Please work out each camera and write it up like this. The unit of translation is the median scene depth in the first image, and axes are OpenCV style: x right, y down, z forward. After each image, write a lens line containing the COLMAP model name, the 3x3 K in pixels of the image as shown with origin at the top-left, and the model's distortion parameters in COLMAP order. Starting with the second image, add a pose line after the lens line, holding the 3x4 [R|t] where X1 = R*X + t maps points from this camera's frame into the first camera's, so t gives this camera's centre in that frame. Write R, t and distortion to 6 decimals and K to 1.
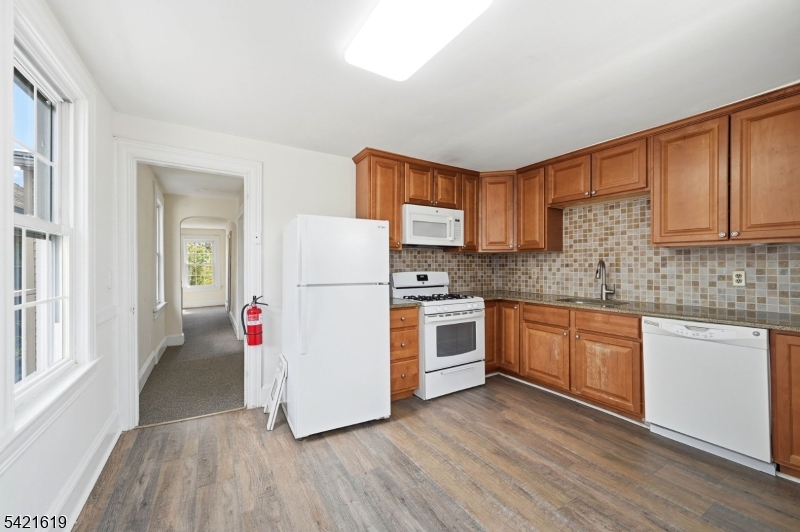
lens RADIAL K [[318.7, 0, 401.8], [0, 318.7, 264.0], [0, 0, 1]] dist [-0.004623, 0.001614]
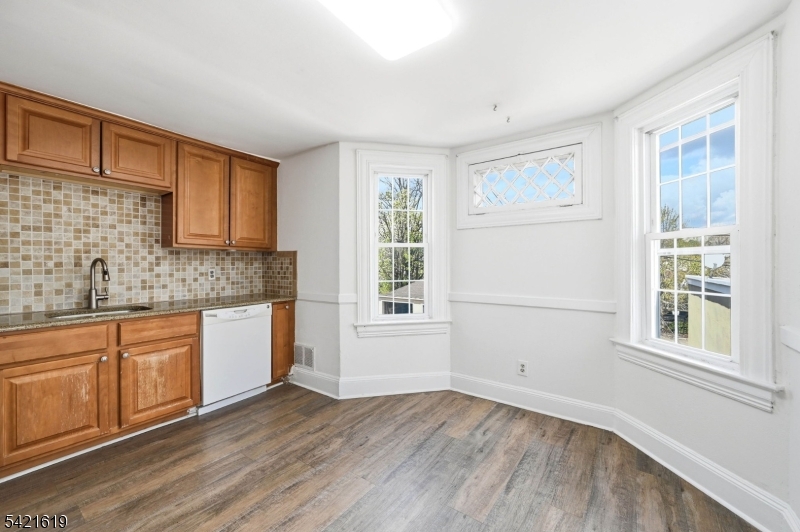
lens RADIAL K [[318.7, 0, 401.4], [0, 318.7, 265.2], [0, 0, 1]] dist [-0.004623, 0.001614]
pose [[-0.387768, -0.000502, 0.921757, -0.408590], [-0.002273, 0.999997, -0.000412, 0.004772], [-0.921754, -0.002255, -0.387768, 0.637627]]
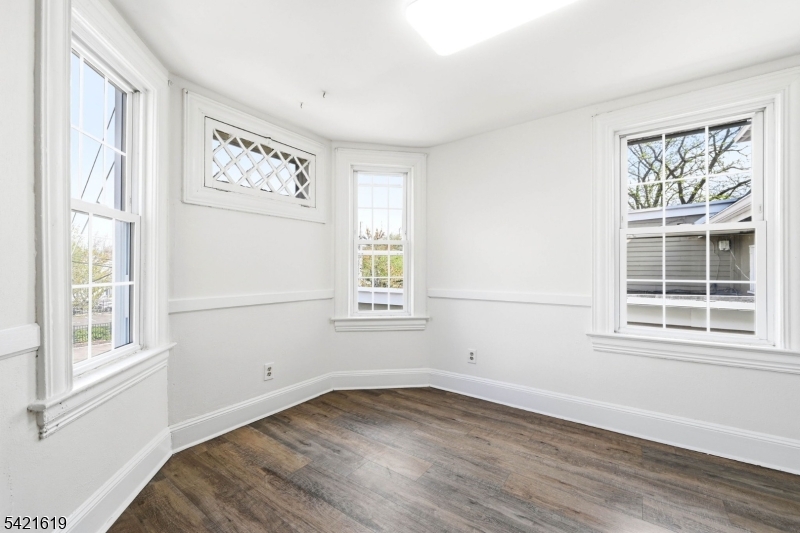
lens RADIAL K [[318.7, 0, 405.8], [0, 318.7, 267.8], [0, 0, 1]] dist [-0.004623, 0.001614]
pose [[-0.924401, 0.002377, -0.381416, 0.315835], [0.004186, 0.999984, -0.003914, 0.030778], [0.381400, -0.005215, -0.924395, 0.888614]]
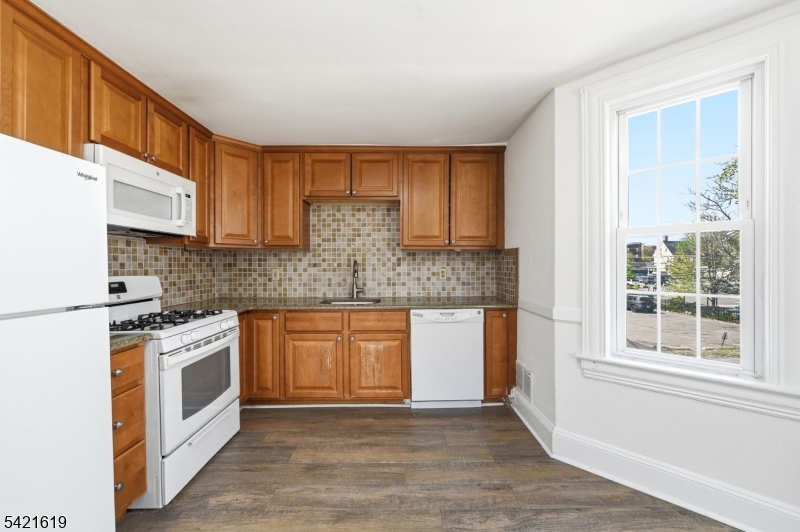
lens RADIAL K [[318.7, 0, 400.3], [0, 318.7, 265.7], [0, 0, 1]] dist [-0.004623, 0.001614]
pose [[0.520809, -0.002800, 0.853669, -0.182219], [-0.000926, 0.999992, 0.003844, 0.003084], [-0.853673, -0.002793, 0.520802, 0.353996]]
